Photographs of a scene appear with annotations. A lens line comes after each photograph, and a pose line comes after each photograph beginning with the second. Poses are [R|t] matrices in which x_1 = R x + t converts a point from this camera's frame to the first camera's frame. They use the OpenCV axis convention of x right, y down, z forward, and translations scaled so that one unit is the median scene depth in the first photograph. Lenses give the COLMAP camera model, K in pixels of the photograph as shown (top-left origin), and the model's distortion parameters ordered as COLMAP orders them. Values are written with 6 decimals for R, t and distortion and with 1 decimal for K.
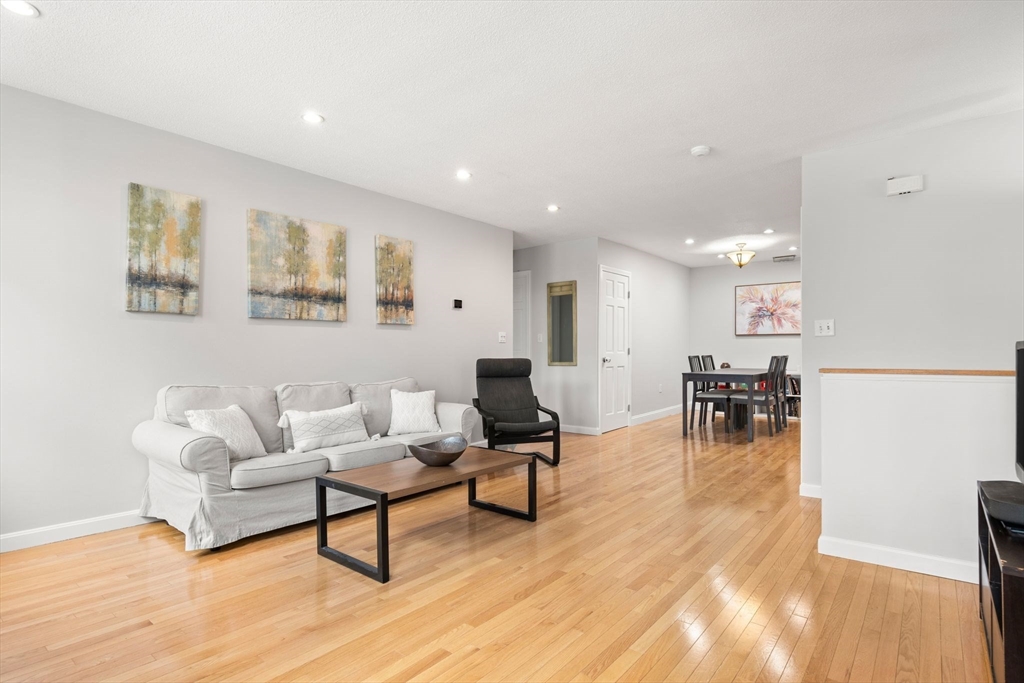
lens RADIAL K [[524.6, 0, 517.7], [0, 524.6, 350.2], [0, 0, 1]] dist [0.005472, 0.001692]
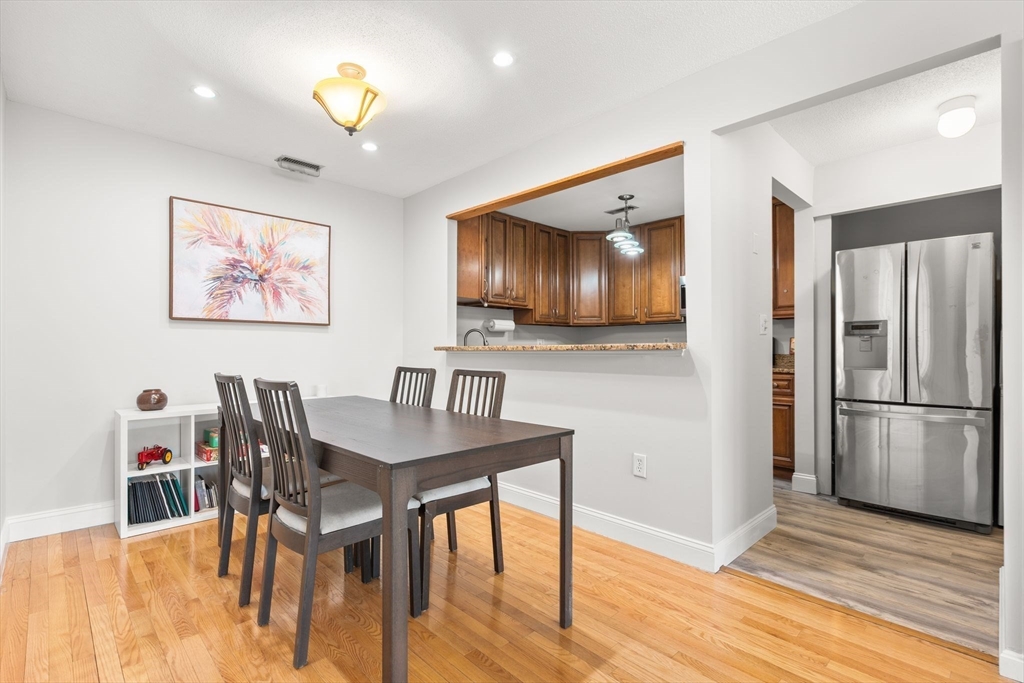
lens RADIAL K [[482.0, 0, 515.3], [0, 482.0, 353.3], [0, 0, 1]] dist [-0.001393, 0.001330]
pose [[0.130321, -0.004080, 0.991463, 0.087538], [-0.000996, 0.999990, 0.004246, -0.003987], [-0.991471, -0.001541, 0.130316, 0.726172]]
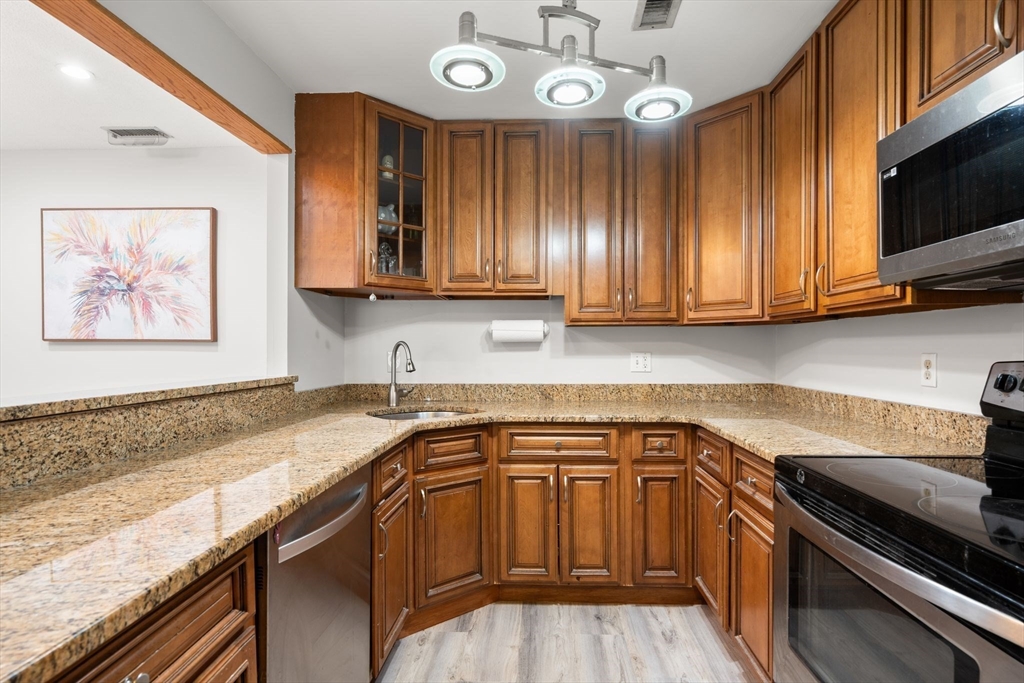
lens RADIAL K [[524.6, 0, 517.7], [0, 524.6, 350.2], [0, 0, 1]] dist [0.005472, 0.001692]
pose [[0.813848, 0.000454, 0.581078, 0.495861], [-0.002909, 0.999990, 0.003292, -0.025141], [-0.581071, -0.004369, 0.813841, 0.524531]]
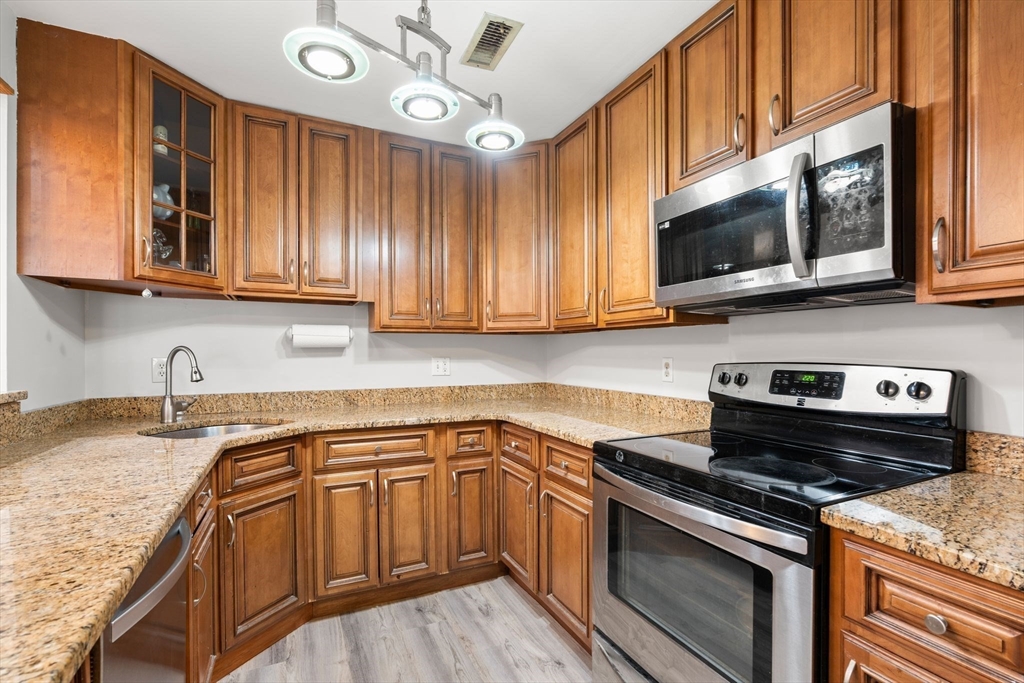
lens RADIAL K [[482.0, 0, 515.3], [0, 482.0, 353.3], [0, 0, 1]] dist [-0.001393, 0.001330]
pose [[0.441279, 0.000505, 0.897370, 0.473674], [-0.002377, 0.999997, 0.000606, -0.026162], [-0.897367, -0.002400, 0.441279, 0.560805]]
